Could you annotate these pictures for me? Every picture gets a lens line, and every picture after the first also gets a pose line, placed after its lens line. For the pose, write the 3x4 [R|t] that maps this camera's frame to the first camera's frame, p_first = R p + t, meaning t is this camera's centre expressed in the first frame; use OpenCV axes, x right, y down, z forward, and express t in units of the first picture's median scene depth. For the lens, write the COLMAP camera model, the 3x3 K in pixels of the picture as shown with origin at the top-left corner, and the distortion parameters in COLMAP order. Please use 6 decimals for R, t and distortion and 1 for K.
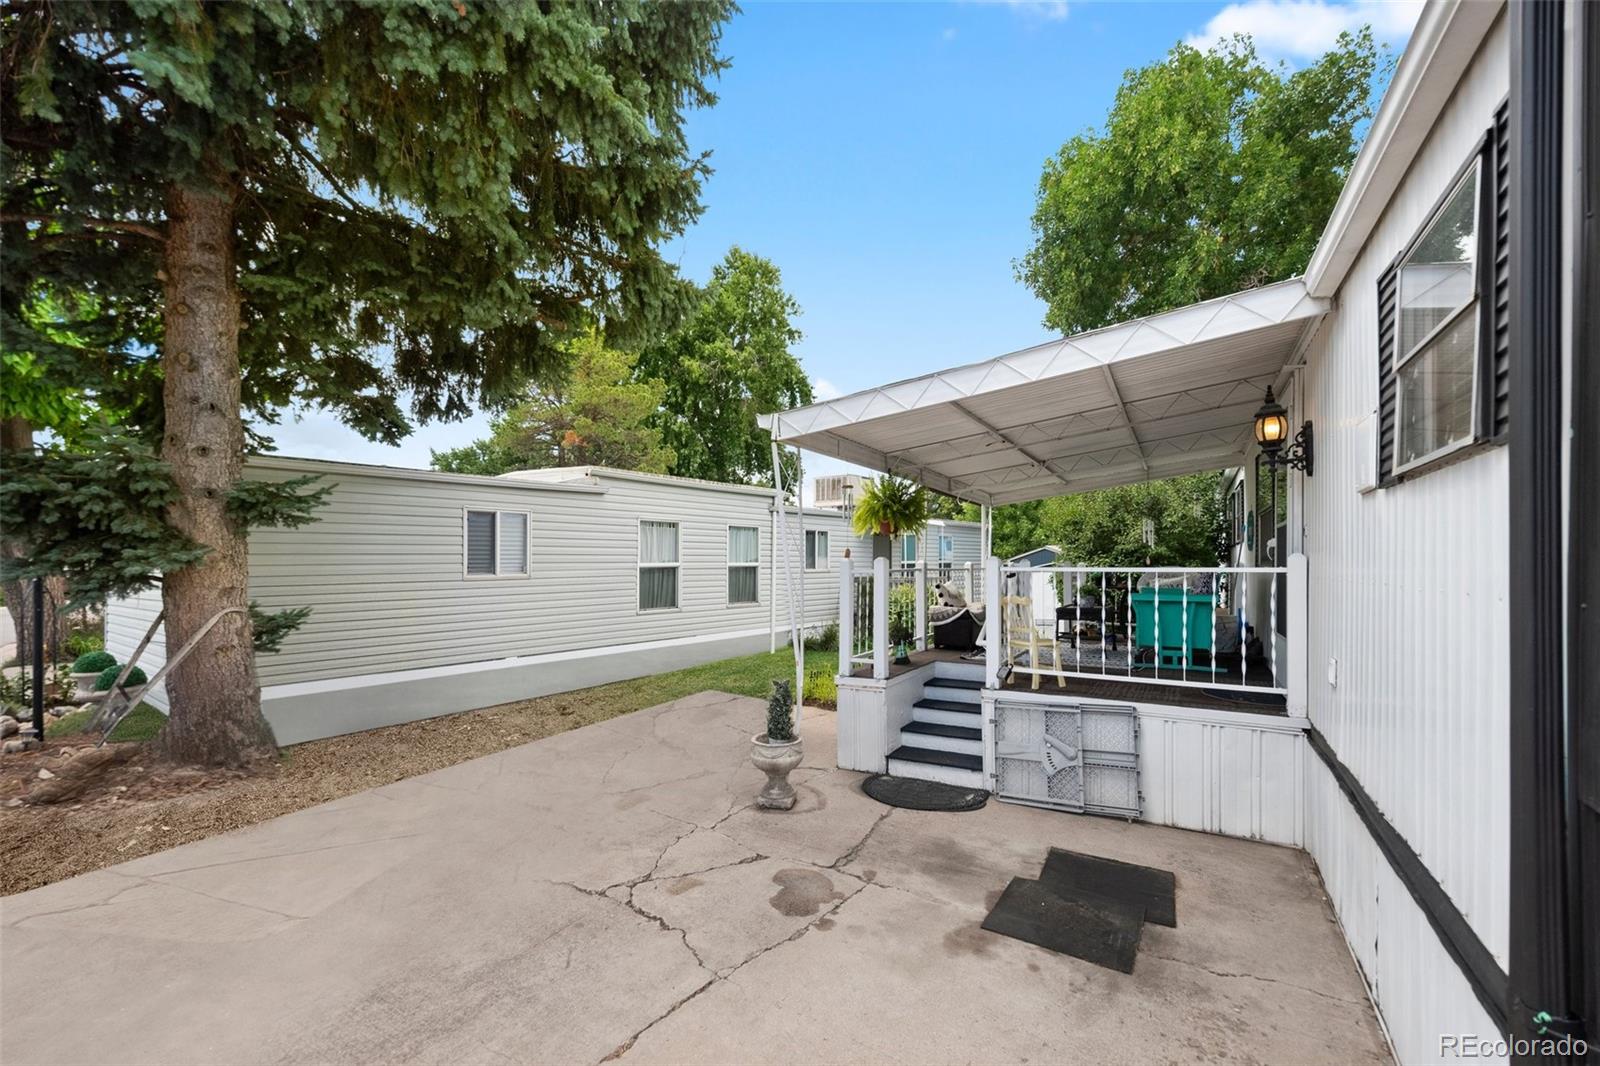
lens RADIAL K [[694.9, 0, 804.0], [0, 694.9, 556.5], [0, 0, 1]] dist [0.037148, -0.000078]
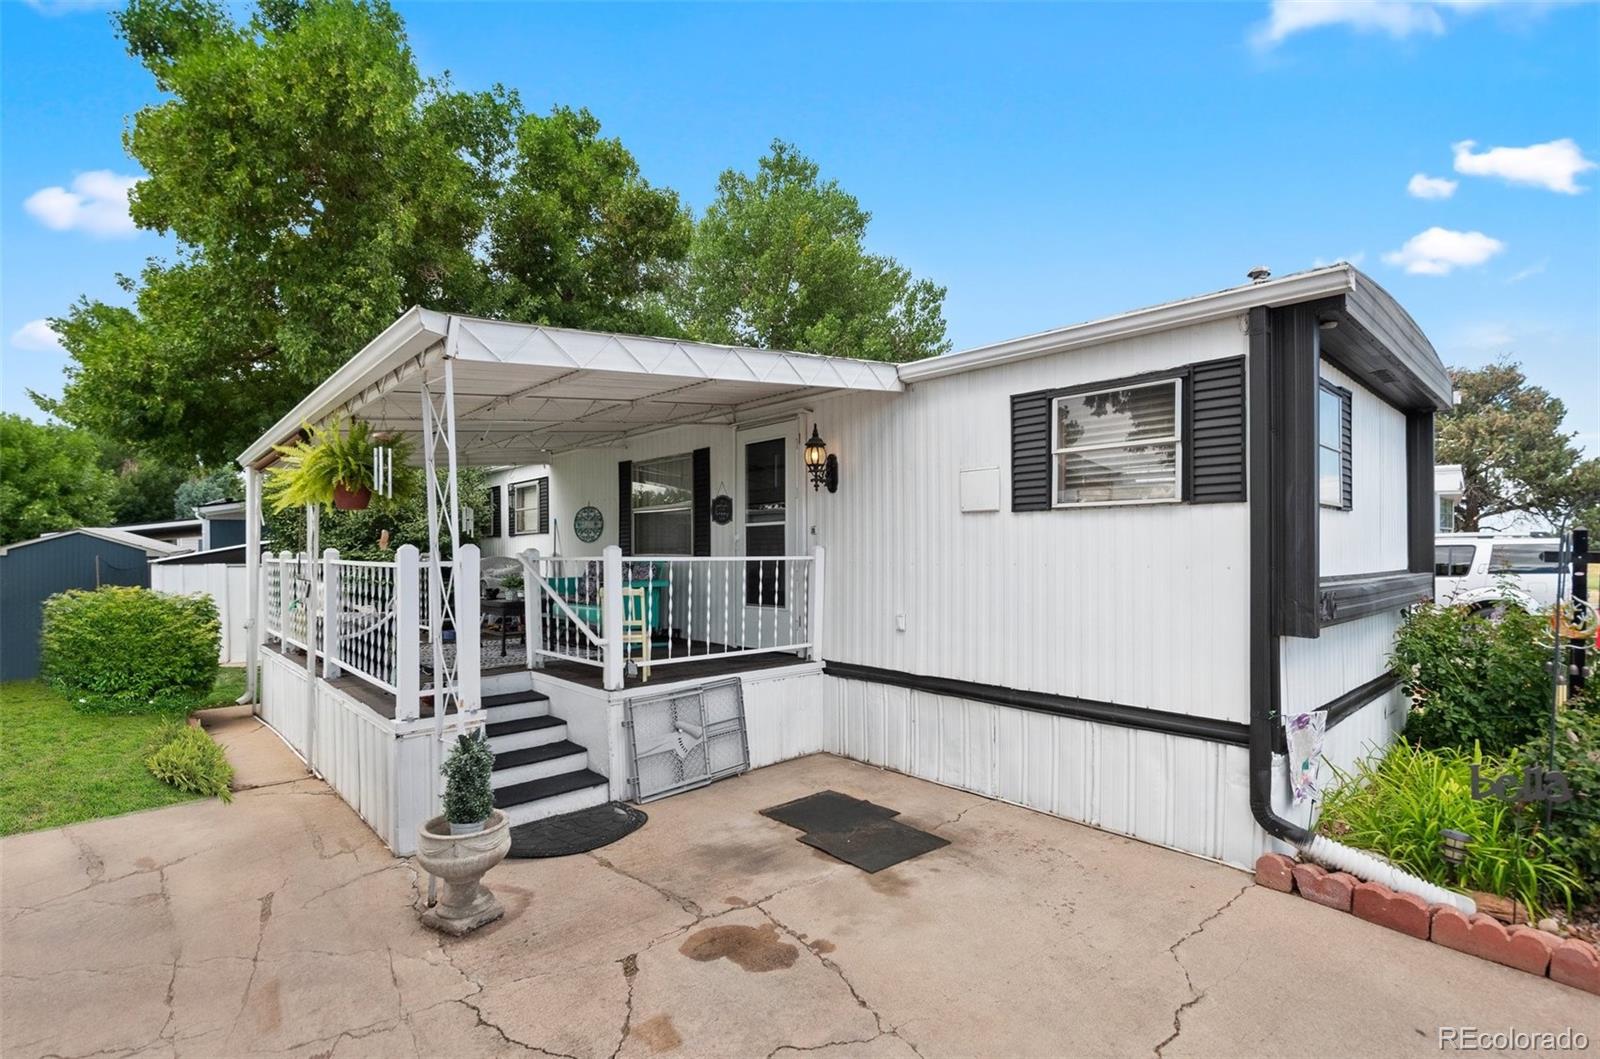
lens RADIAL K [[727.4, 0, 801.0], [0, 727.4, 555.6], [0, 0, 1]] dist [0.016083, -0.000654]
pose [[0.307186, -0.004954, 0.951637, -0.647841], [-0.007075, 0.999947, 0.007490, 0.004052], [-0.951623, -0.009033, 0.307134, 0.538741]]
